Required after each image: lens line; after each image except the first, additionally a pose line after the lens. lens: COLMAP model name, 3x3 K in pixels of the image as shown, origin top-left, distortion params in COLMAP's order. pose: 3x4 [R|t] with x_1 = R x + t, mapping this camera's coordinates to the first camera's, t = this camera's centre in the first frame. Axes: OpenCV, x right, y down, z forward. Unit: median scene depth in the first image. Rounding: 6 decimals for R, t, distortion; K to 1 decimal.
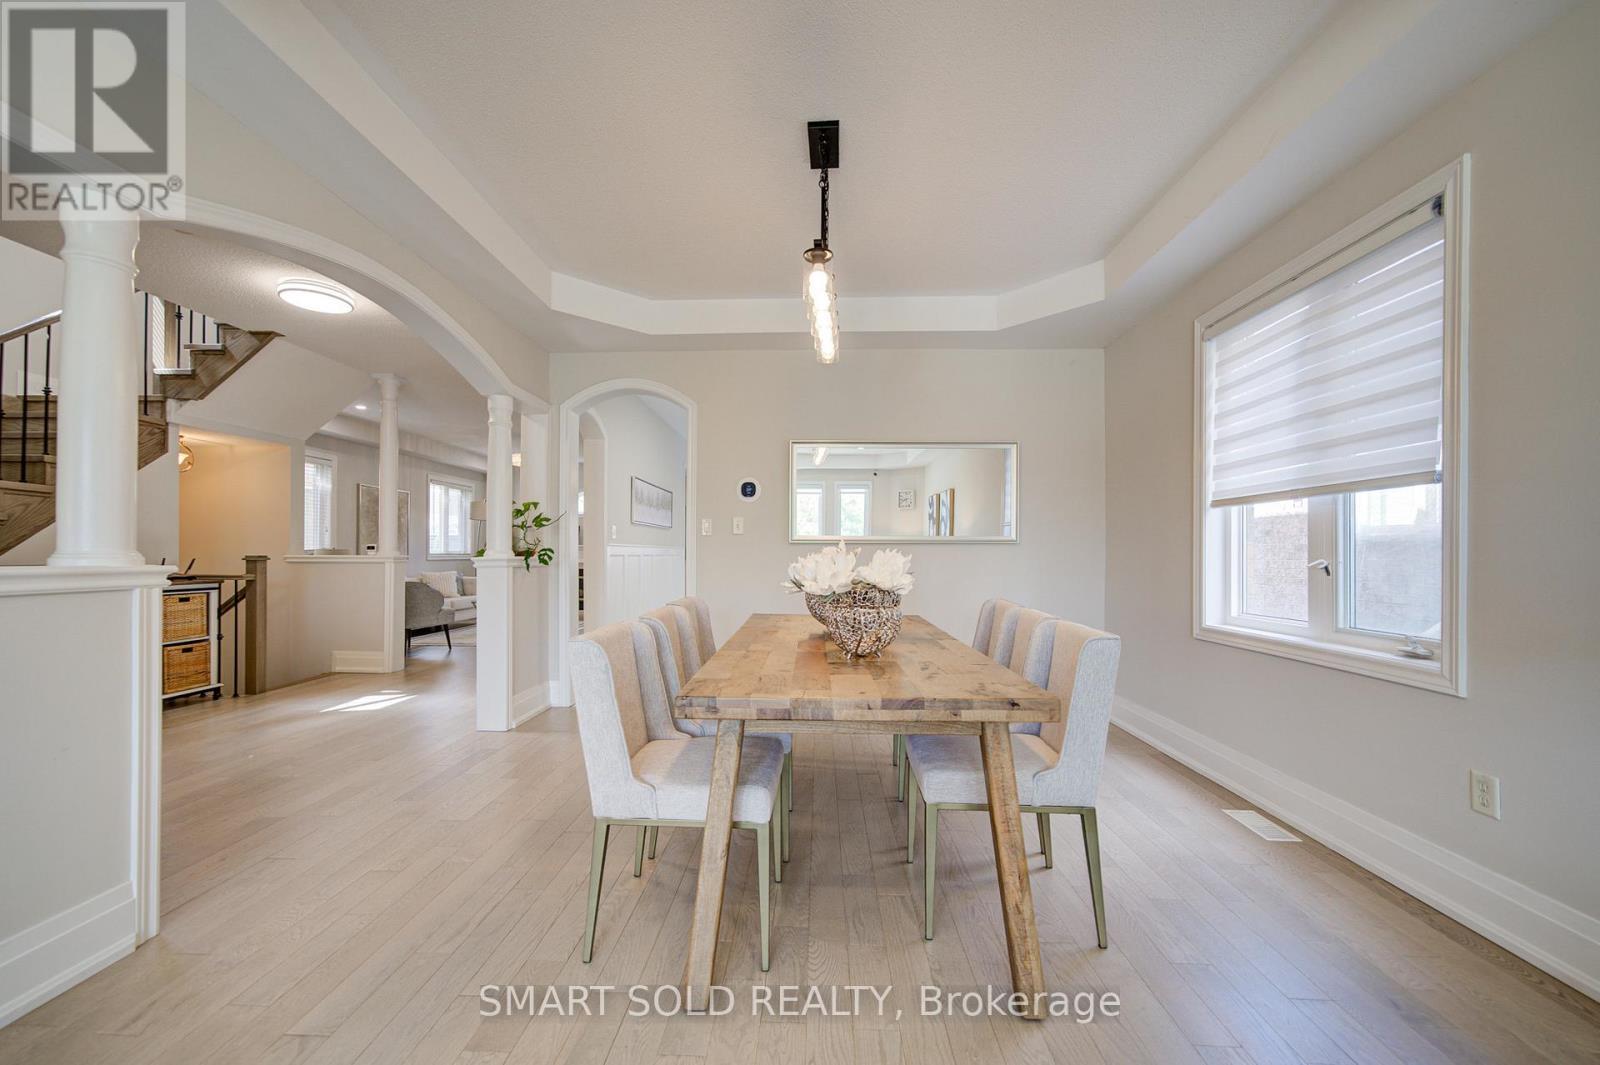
lens RADIAL K [[644.6, 0, 790.9], [0, 644.6, 552.1], [0, 0, 1]] dist [0.024932, 0.000173]
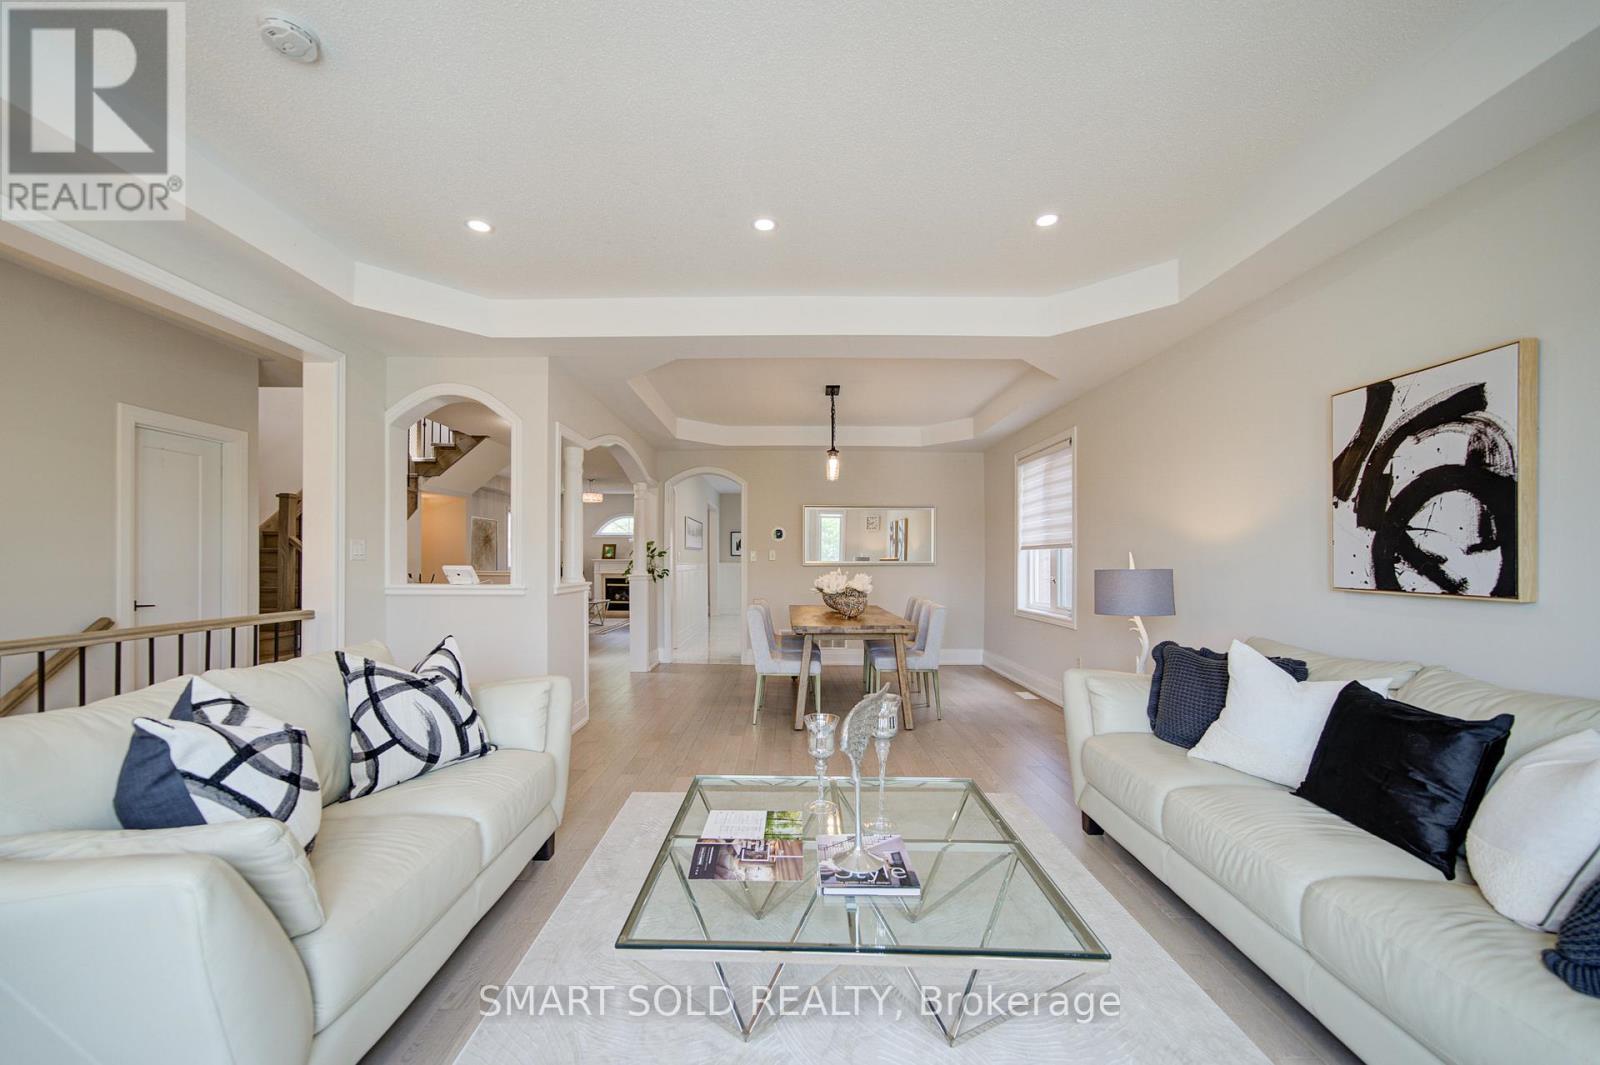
lens RADIAL K [[625.8, 0, 805.8], [0, 625.8, 558.8], [0, 0, 1]] dist [-0.010144, 0.005858]
pose [[0.997676, 0.000273, 0.068140, -0.143122], [-0.000142, 0.999998, -0.001927, -0.037145], [-0.068140, 0.001913, 0.997674, -0.864479]]
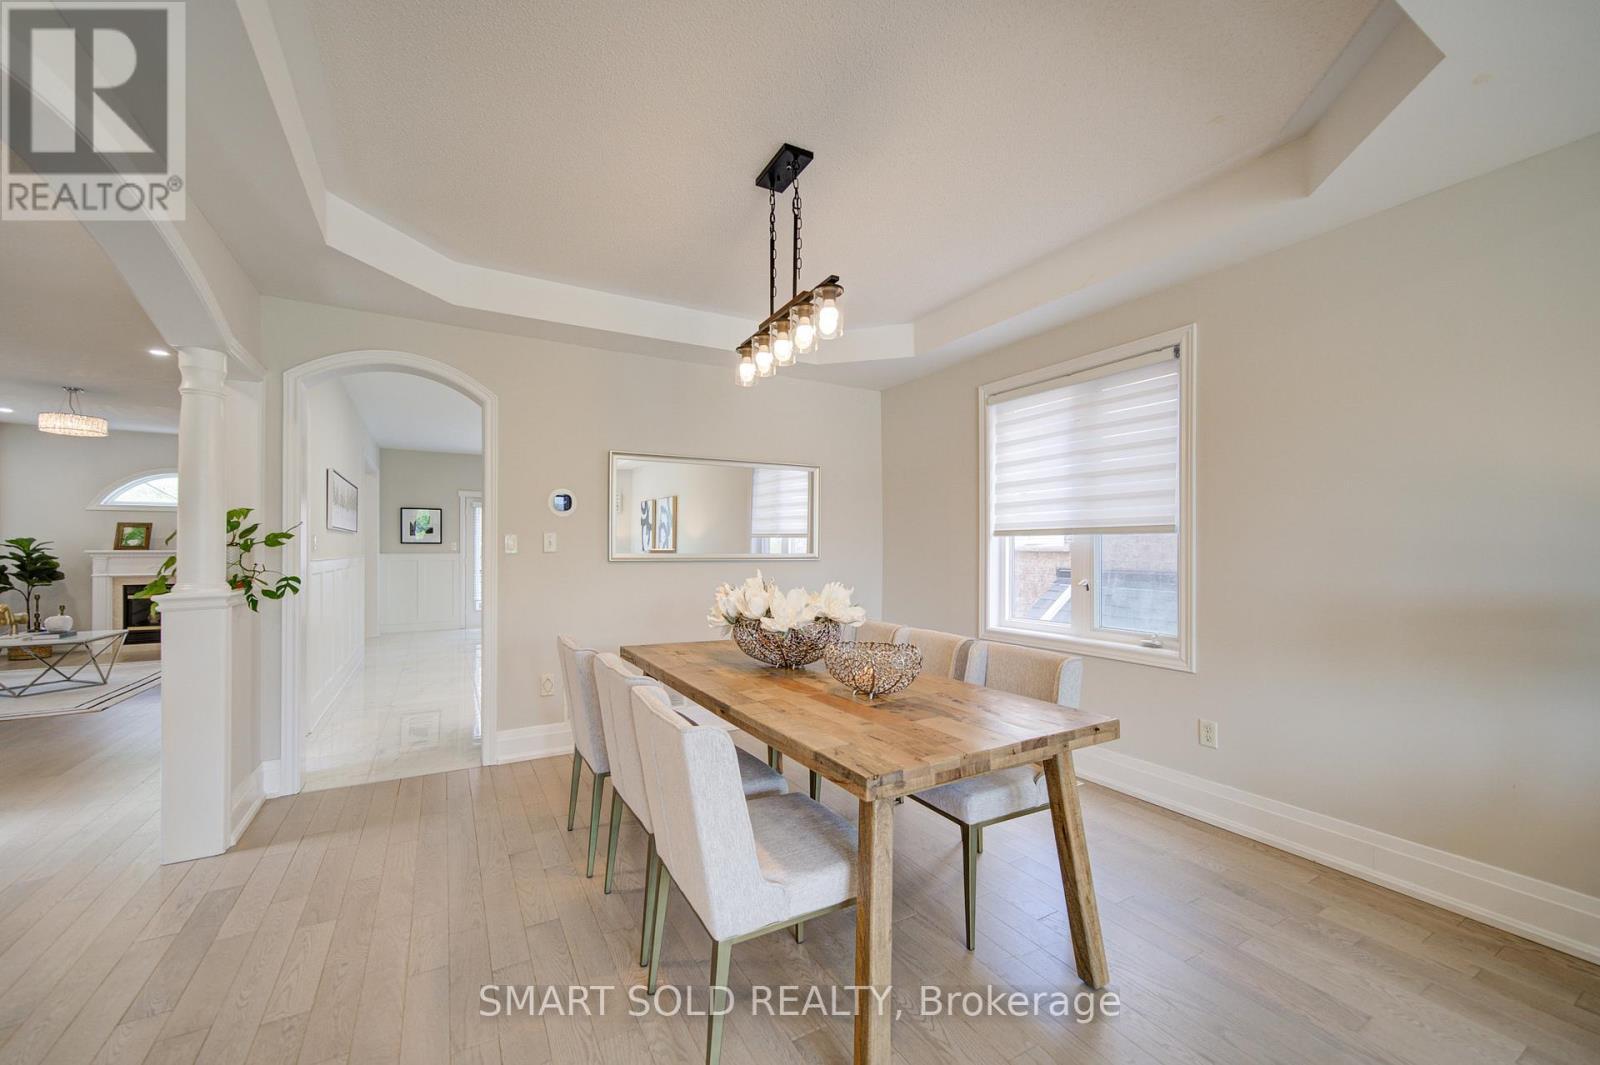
lens RADIAL K [[635.8, 0, 806.6], [0, 635.8, 549.7], [0, 0, 1]] dist [-0.001006, 0.006138]
pose [[0.847539, -0.001696, 0.530731, -0.329282], [0.001234, 0.999998, 0.001225, -0.043531], [-0.530732, -0.000383, 0.847539, 0.135677]]
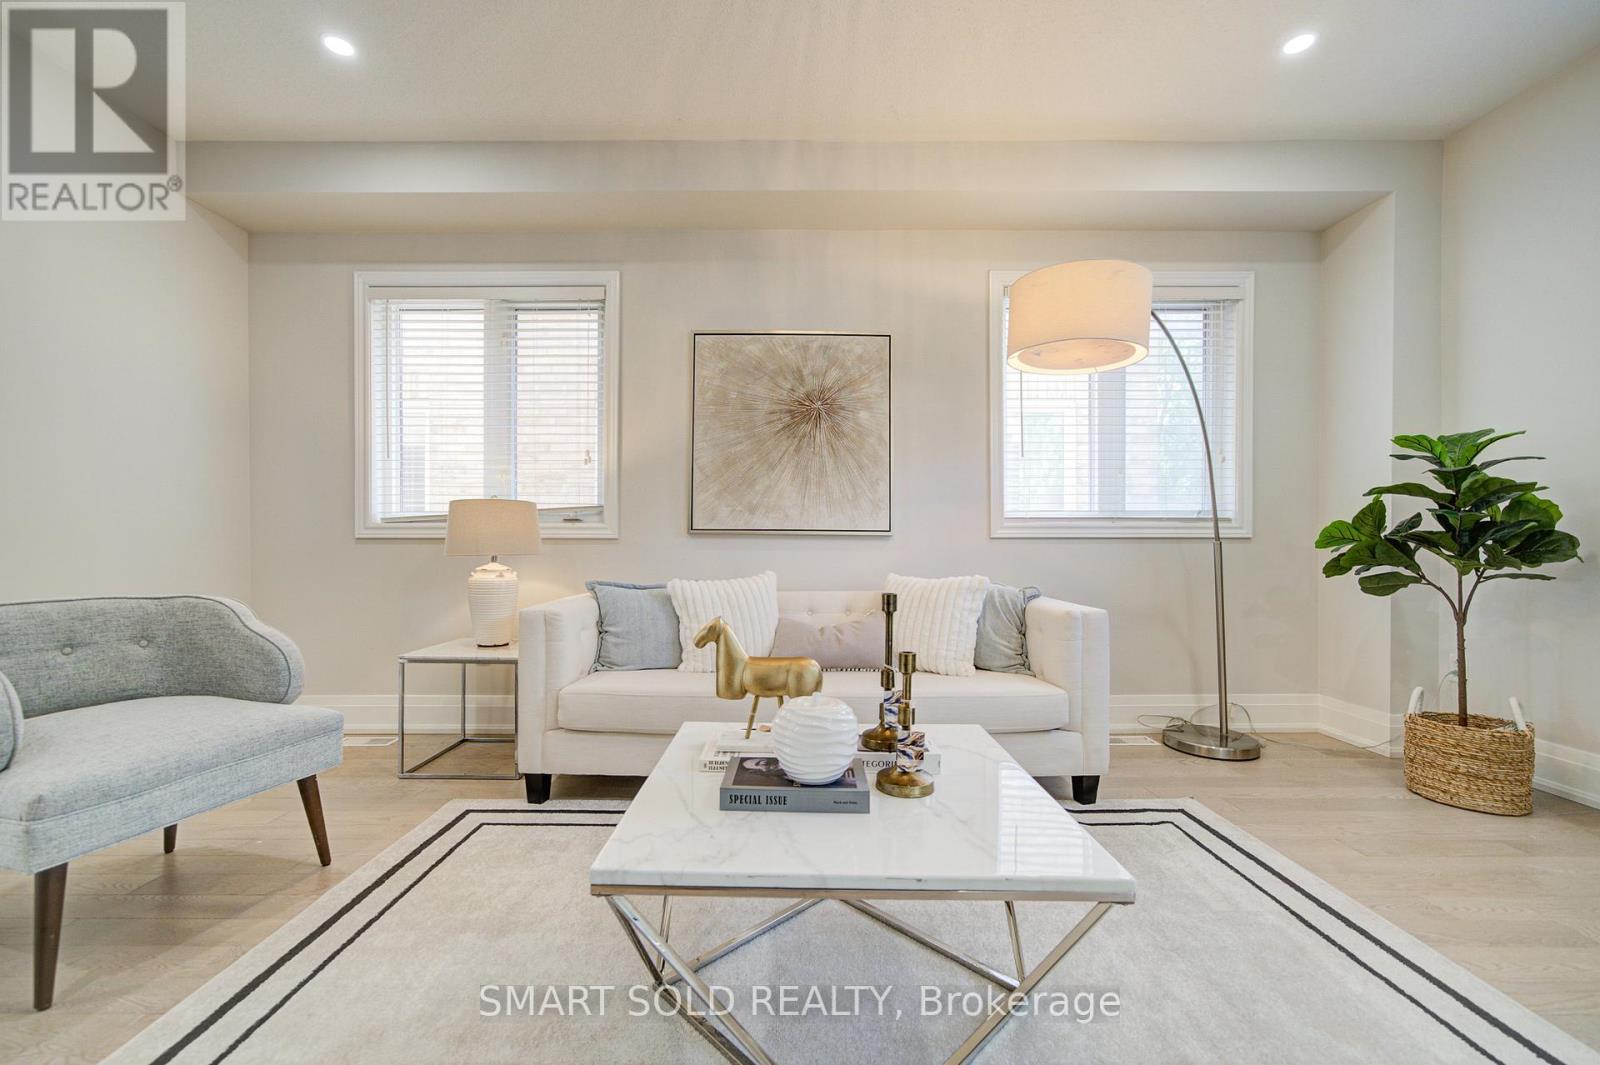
lens RADIAL K [[649.4, 0, 800.0], [0, 649.4, 532.5], [0, 0, 1]] dist [-0.003319, -0.000150]
pose [[0.039632, -0.009028, -0.999174, -0.762101], [-0.001908, 0.999957, -0.009111, 0.045708], [0.999213, 0.002267, 0.039613, 2.832477]]
